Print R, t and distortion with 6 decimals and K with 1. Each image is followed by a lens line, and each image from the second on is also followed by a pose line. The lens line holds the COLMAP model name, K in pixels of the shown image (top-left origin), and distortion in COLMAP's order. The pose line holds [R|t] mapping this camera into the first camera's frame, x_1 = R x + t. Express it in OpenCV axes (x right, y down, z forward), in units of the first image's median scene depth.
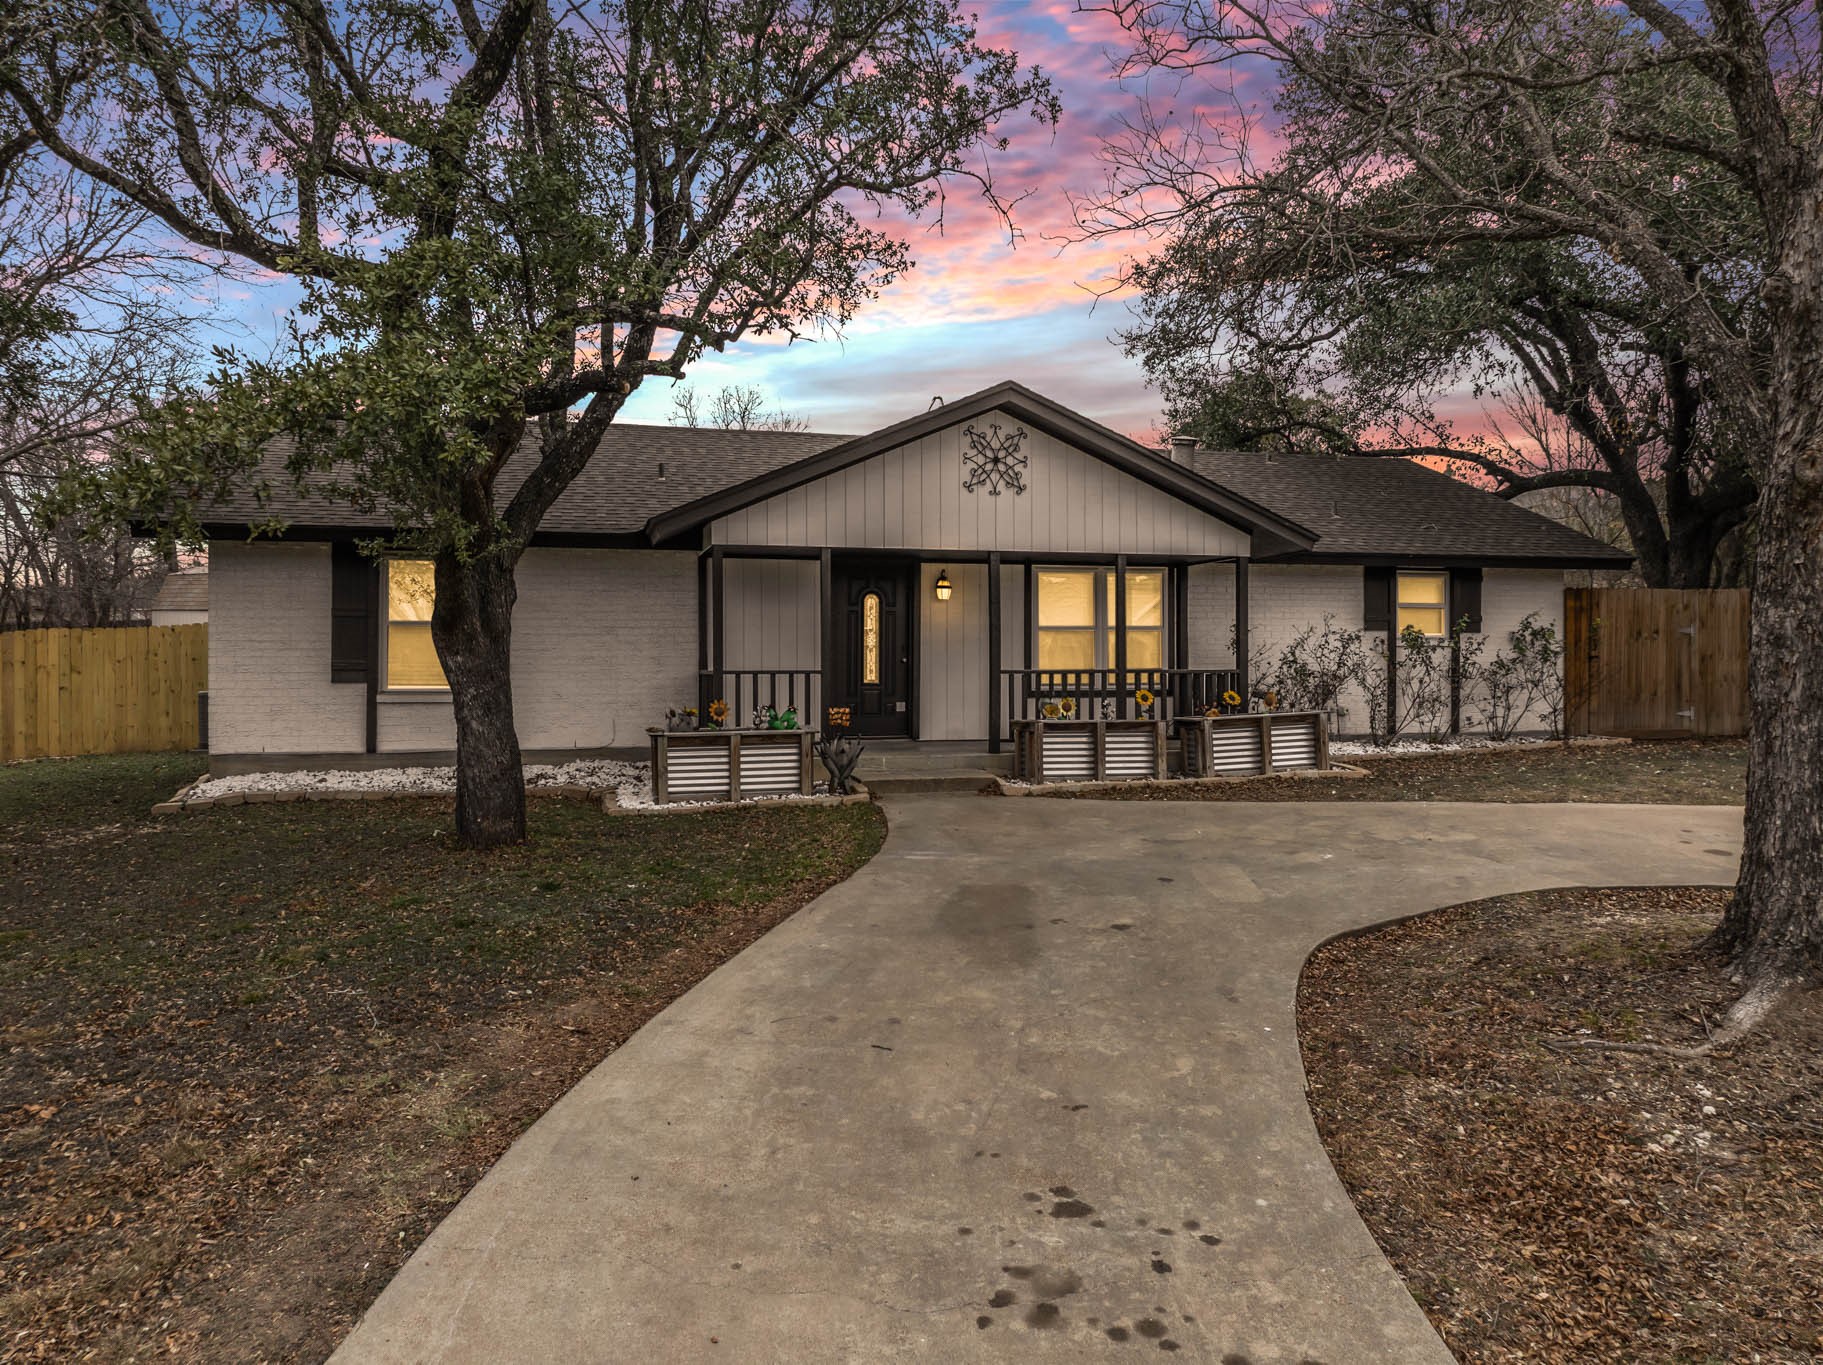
lens RADIAL K [[1284.9, 0, 911.5], [0, 1284.9, 682.5], [0, 0, 1]] dist [-0.032366, -0.008139]
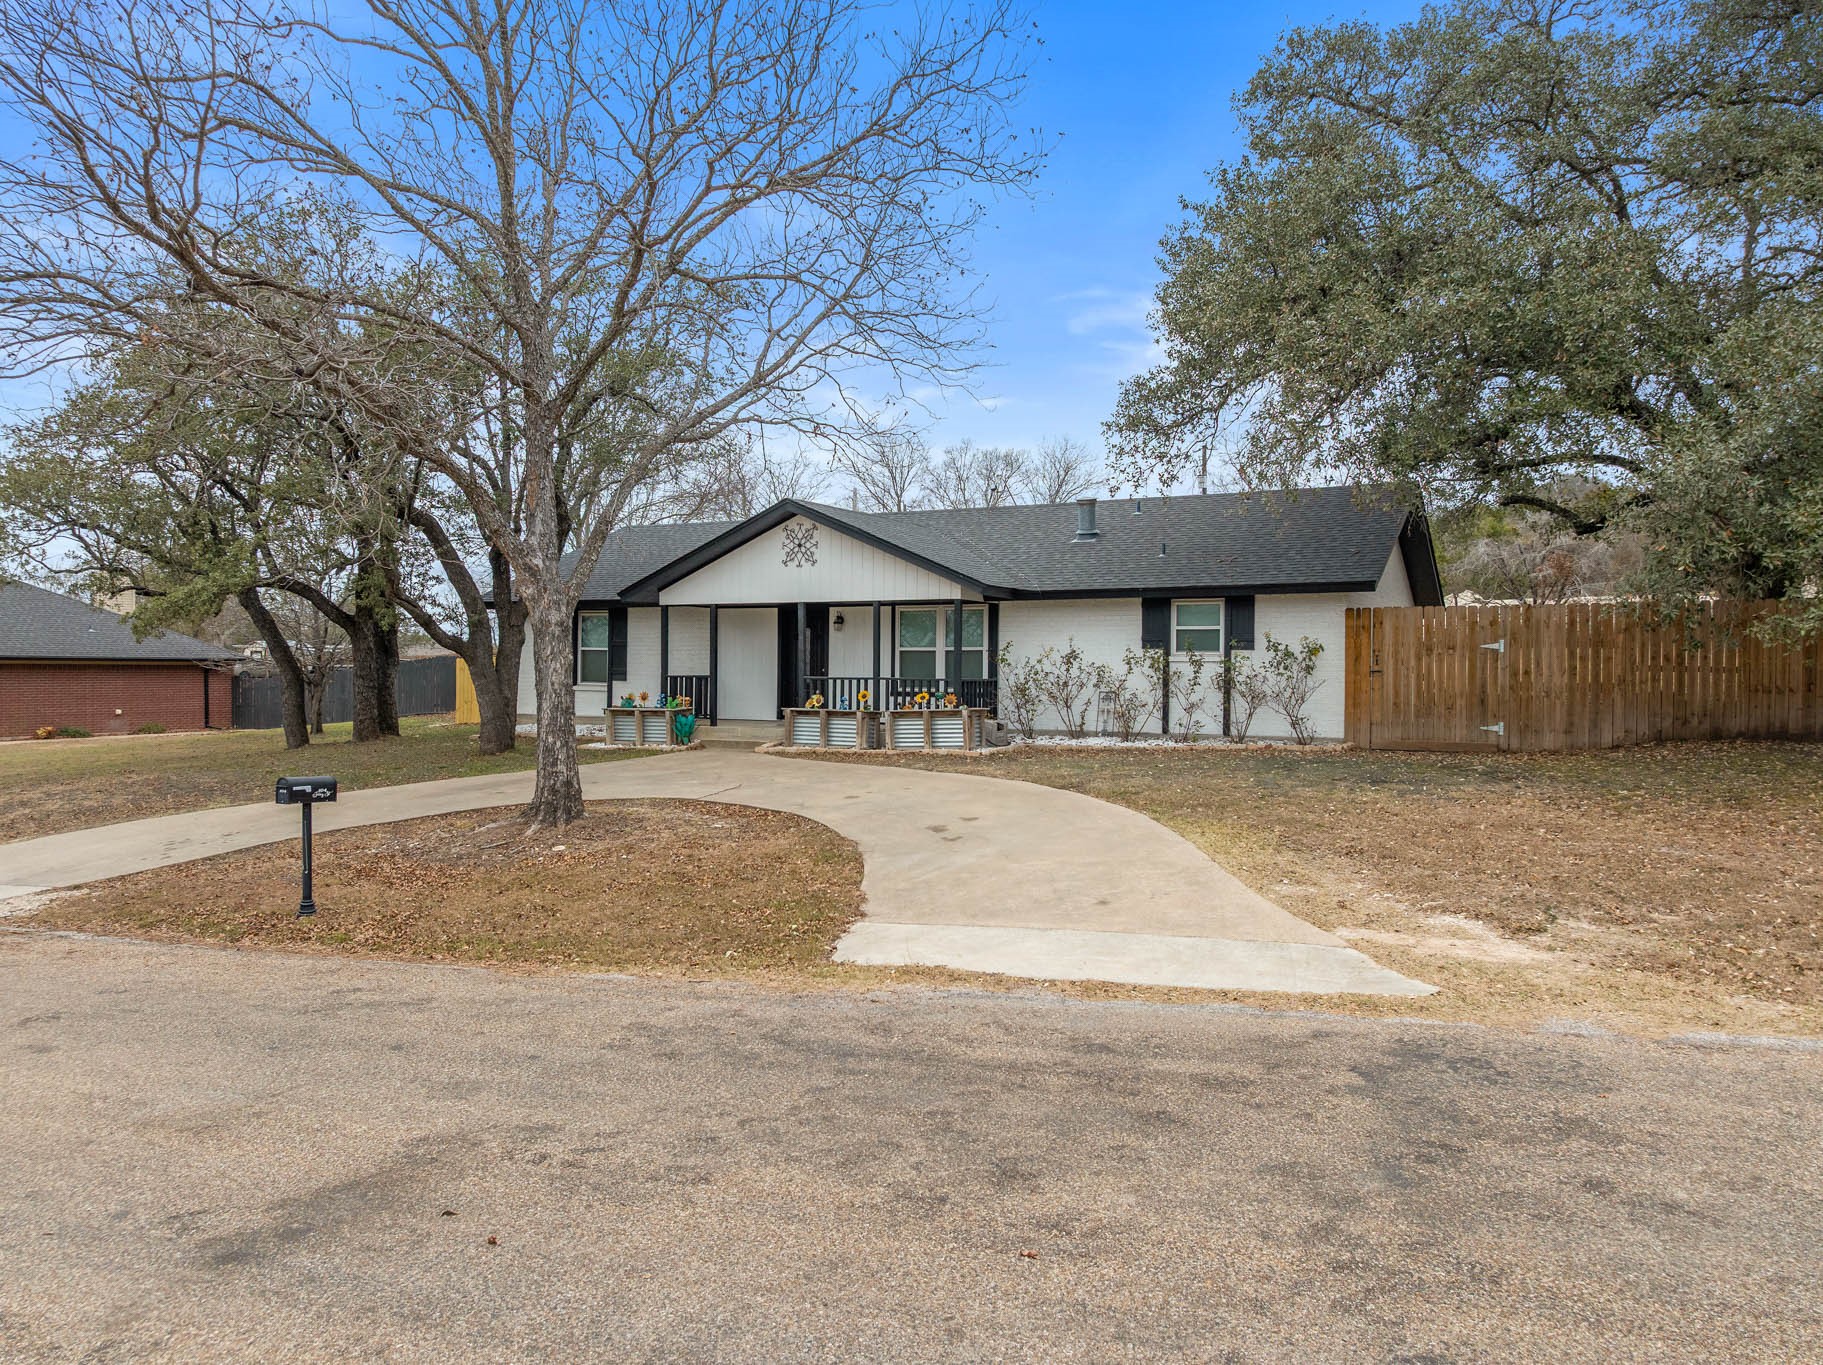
lens RADIAL K [[1284.9, 0, 911.5], [0, 1284.9, 682.5], [0, 0, 1]] dist [-0.032366, -0.008139]
pose [[0.736128, 0.012447, -0.676727, 1.243859], [-0.018652, 0.999824, -0.001899, -0.002002], [0.676585, 0.014021, 0.736231, -0.079962]]
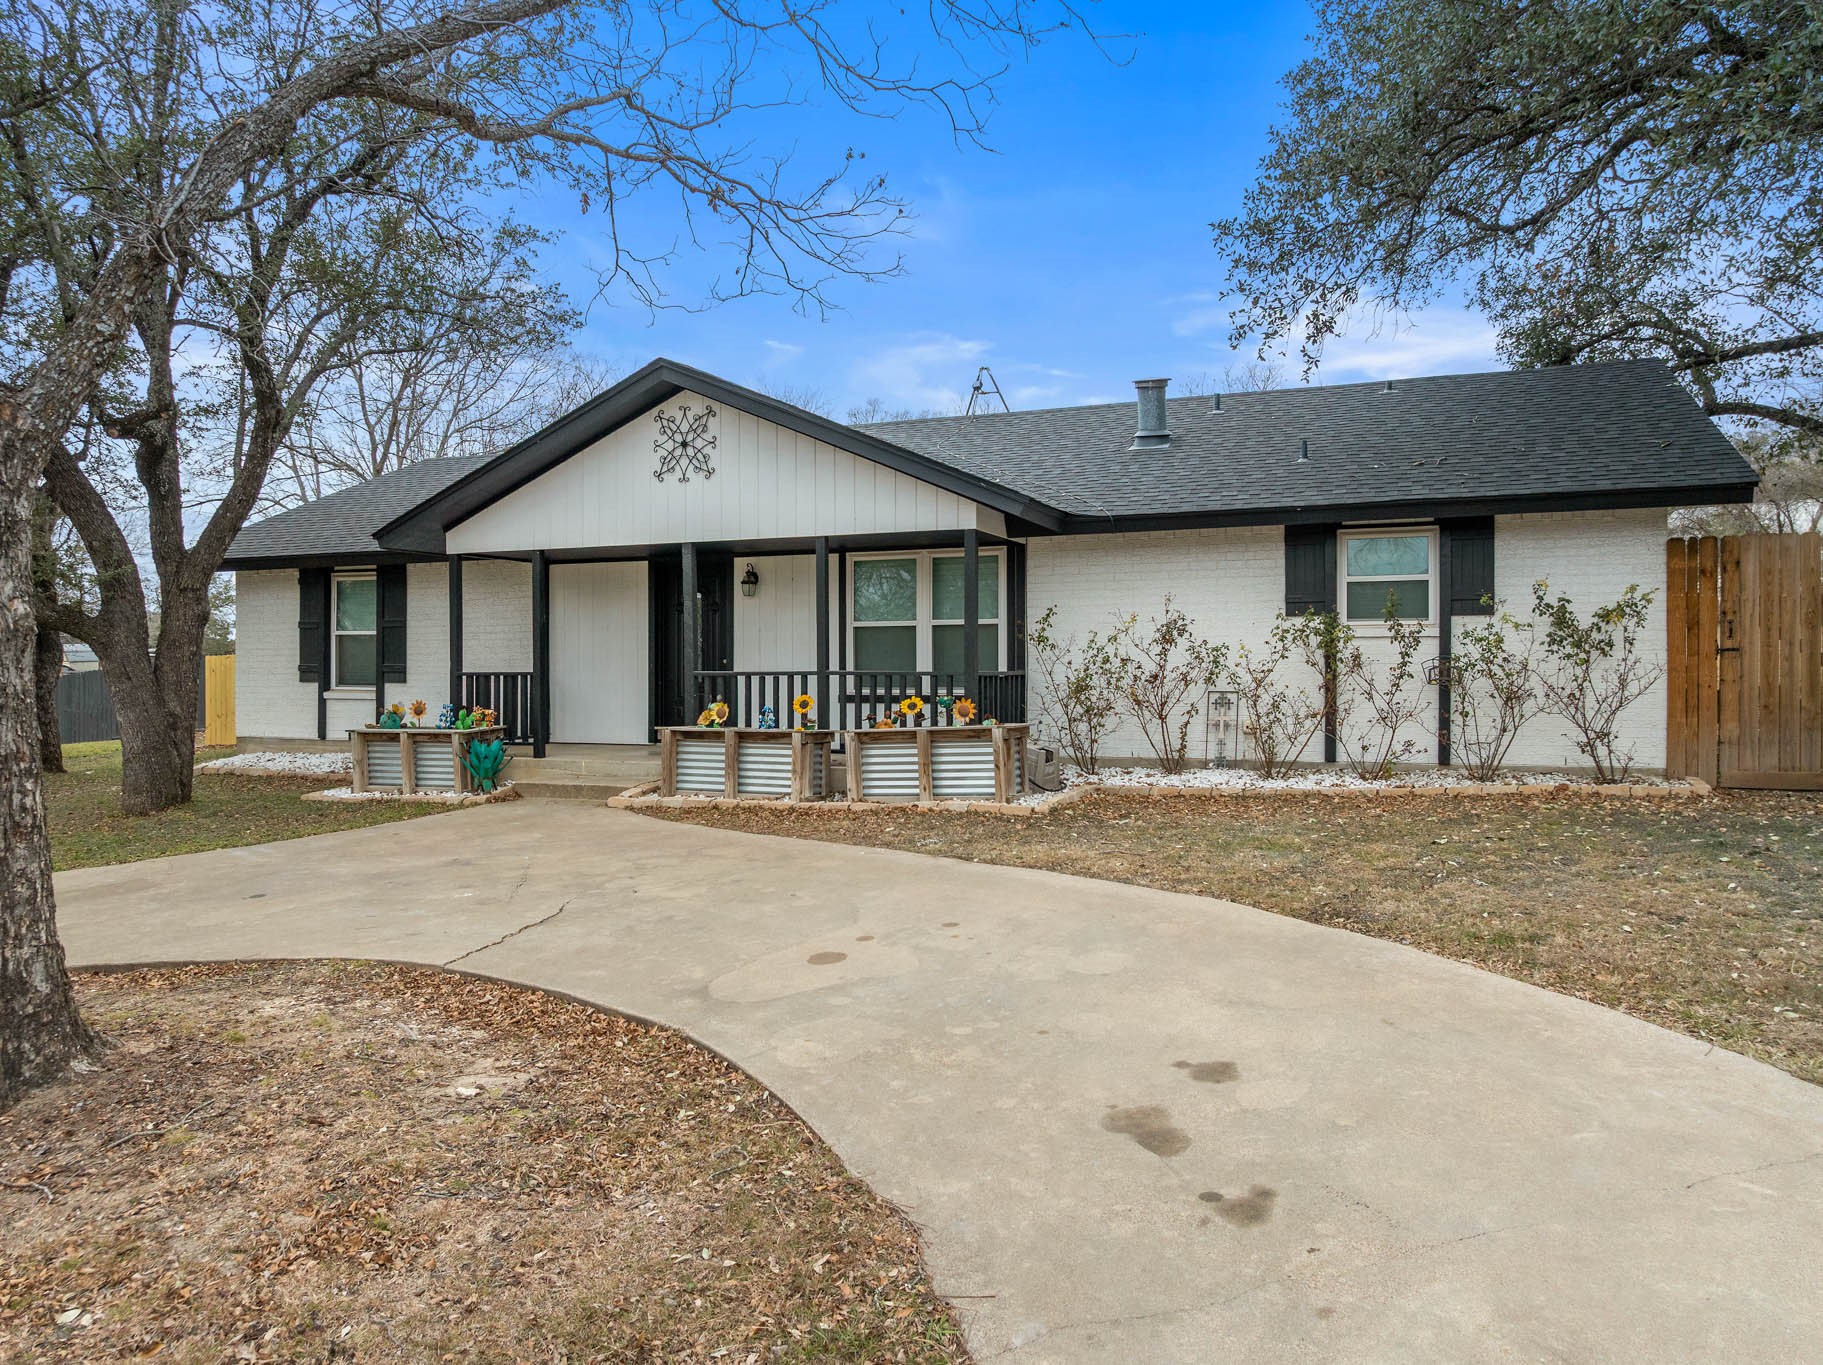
lens RADIAL K [[1284.9, 0, 911.5], [0, 1284.9, 682.5], [0, 0, 1]] dist [-0.032366, -0.008139]
pose [[0.794840, 0.004017, -0.606805, 0.751385], [-0.006544, 0.999977, -0.001953, -0.001045], [0.606783, 0.005523, 0.794848, 0.364355]]
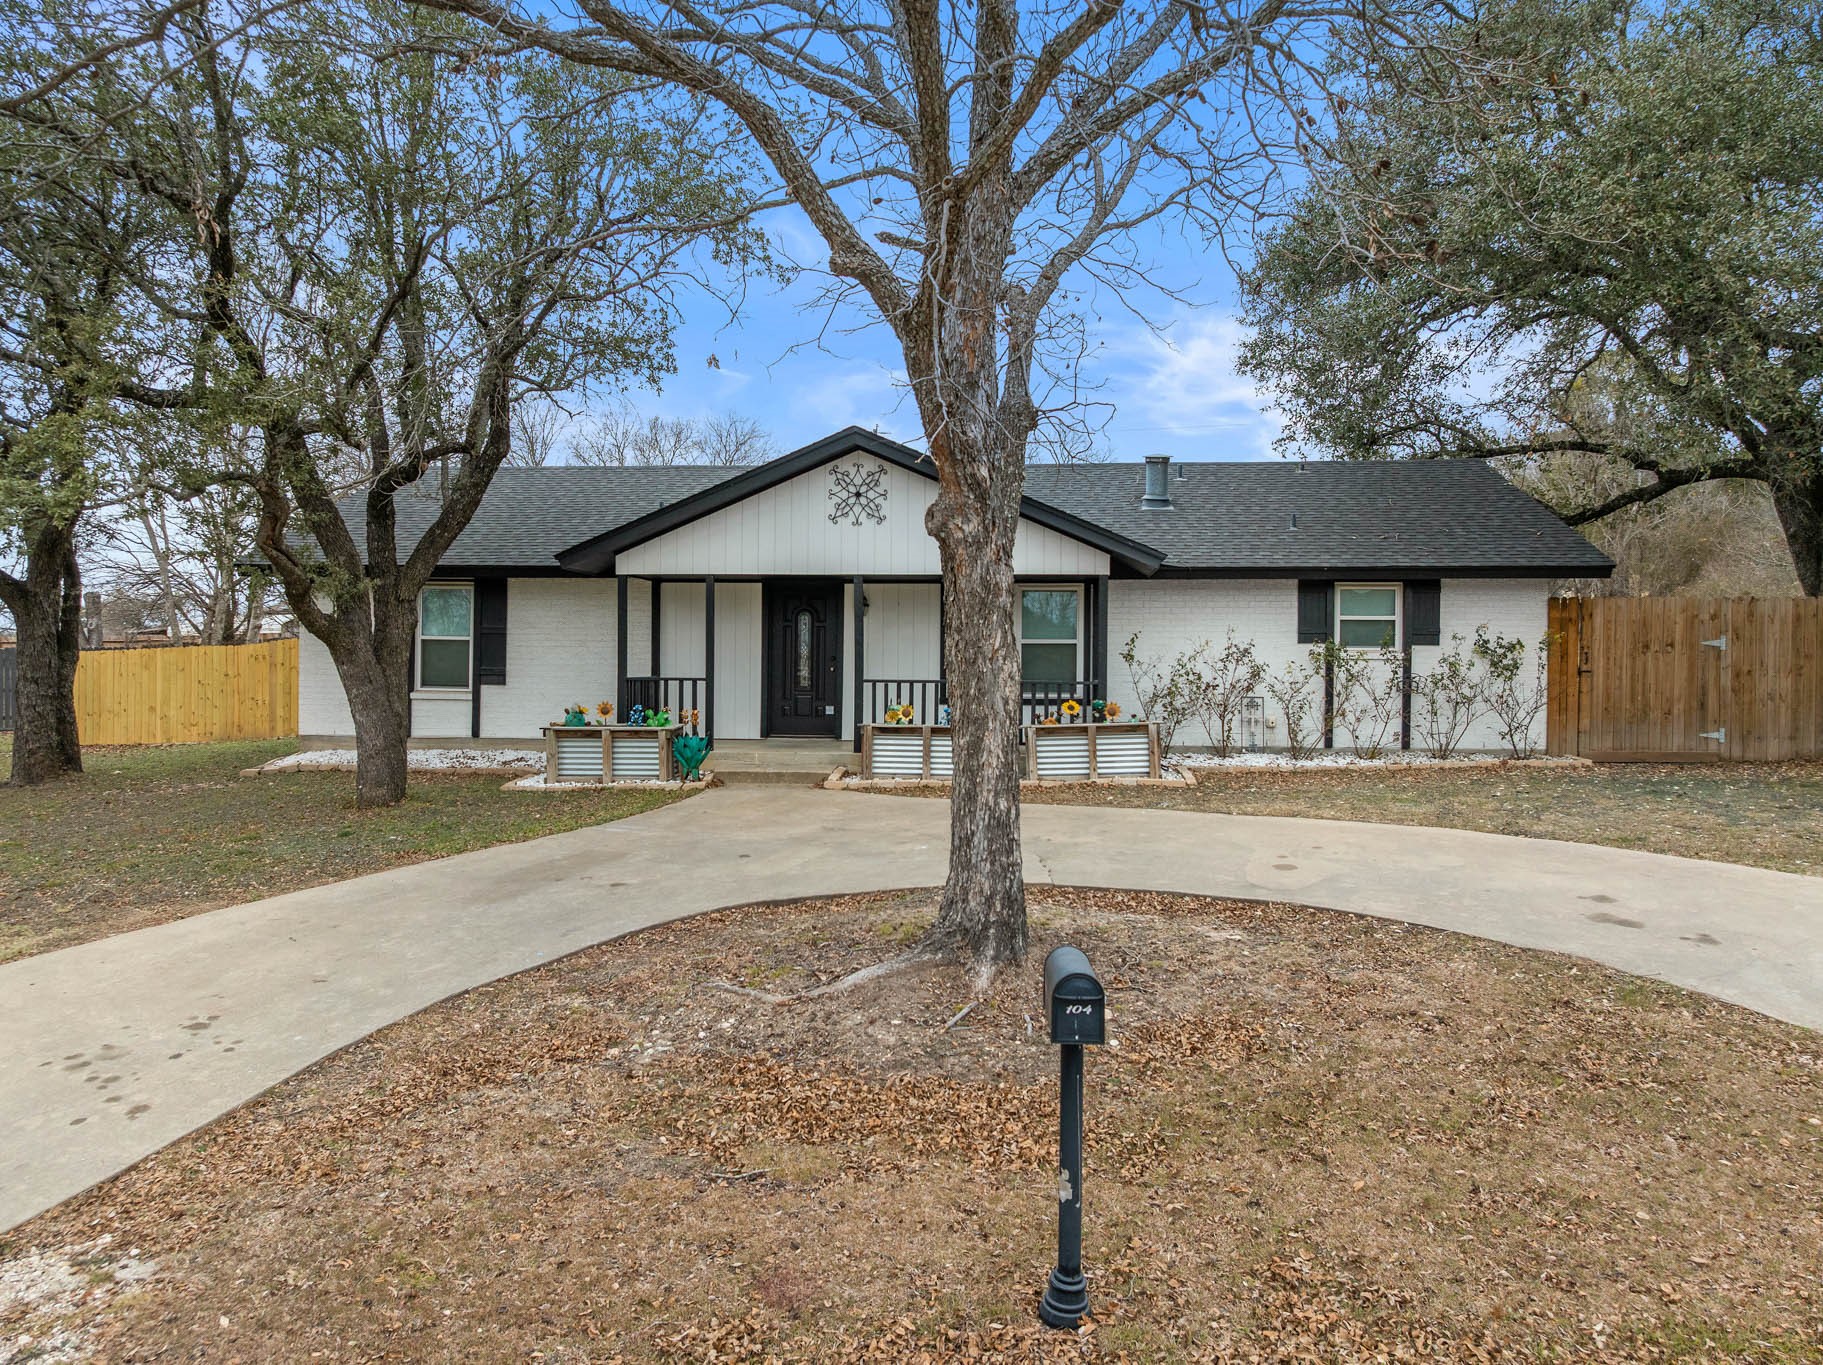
lens RADIAL K [[1284.9, 0, 911.5], [0, 1284.9, 682.5], [0, 0, 1]] dist [-0.032366, -0.008139]
pose [[0.939417, 0.010850, -0.342604, 0.498837], [-0.012974, 0.999908, -0.003909, -0.002881], [0.342530, 0.008117, 0.939472, -0.051377]]
